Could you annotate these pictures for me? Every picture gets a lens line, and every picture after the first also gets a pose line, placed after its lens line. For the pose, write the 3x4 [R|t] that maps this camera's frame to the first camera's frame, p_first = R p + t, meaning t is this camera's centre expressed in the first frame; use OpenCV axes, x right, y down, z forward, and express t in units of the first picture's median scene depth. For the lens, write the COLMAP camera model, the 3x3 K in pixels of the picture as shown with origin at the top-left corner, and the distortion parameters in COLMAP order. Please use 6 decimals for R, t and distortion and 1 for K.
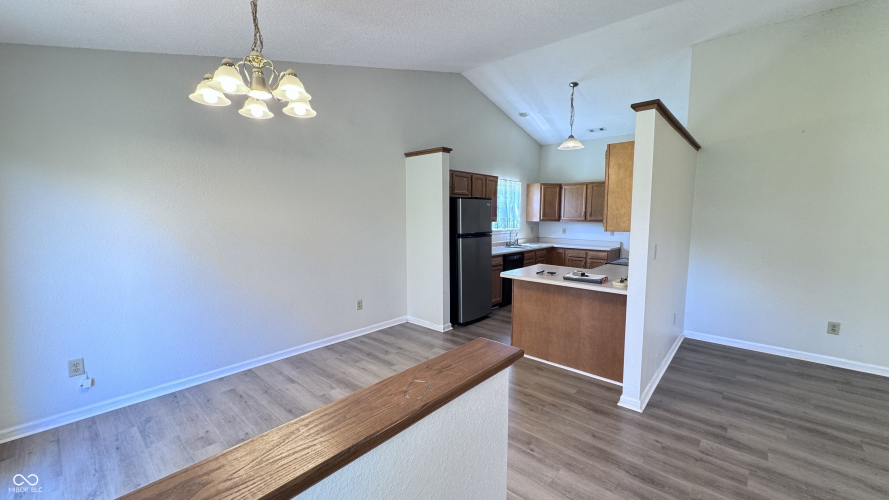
lens RADIAL K [[353.3, 0, 444.5], [0, 353.3, 250.0], [0, 0, 1]] dist [-0.001928, -0.000325]
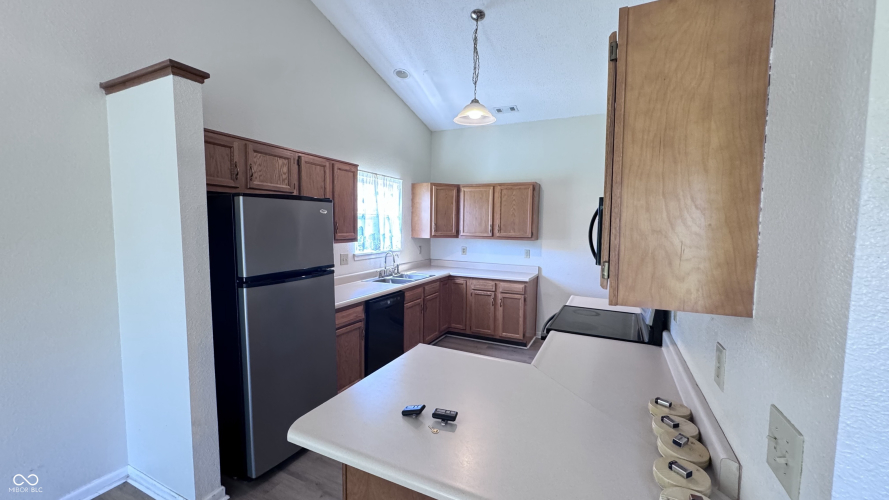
lens RADIAL K [[353.3, 0, 444.5], [0, 353.3, 250.0], [0, 0, 1]] dist [-0.001928, -0.000325]
pose [[0.960504, -0.011524, 0.278027, 0.121358], [0.018320, 0.999593, -0.021856, -0.049231], [-0.277662, 0.026086, 0.960325, 0.387108]]
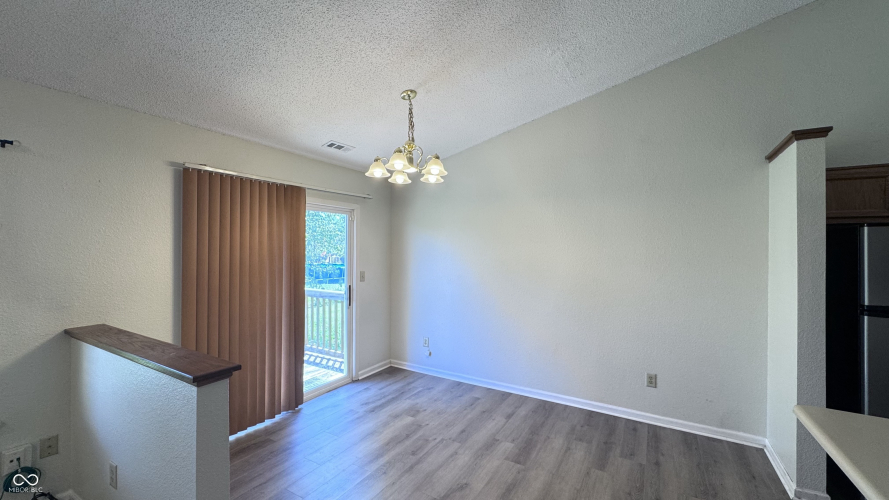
lens RADIAL K [[353.3, 0, 444.5], [0, 353.3, 250.0], [0, 0, 1]] dist [-0.001928, -0.000325]
pose [[0.190771, -0.005112, -0.981621, 0.284453], [-0.110222, 0.993551, -0.026595, -0.033655], [0.975427, 0.113269, 0.188977, 0.294434]]
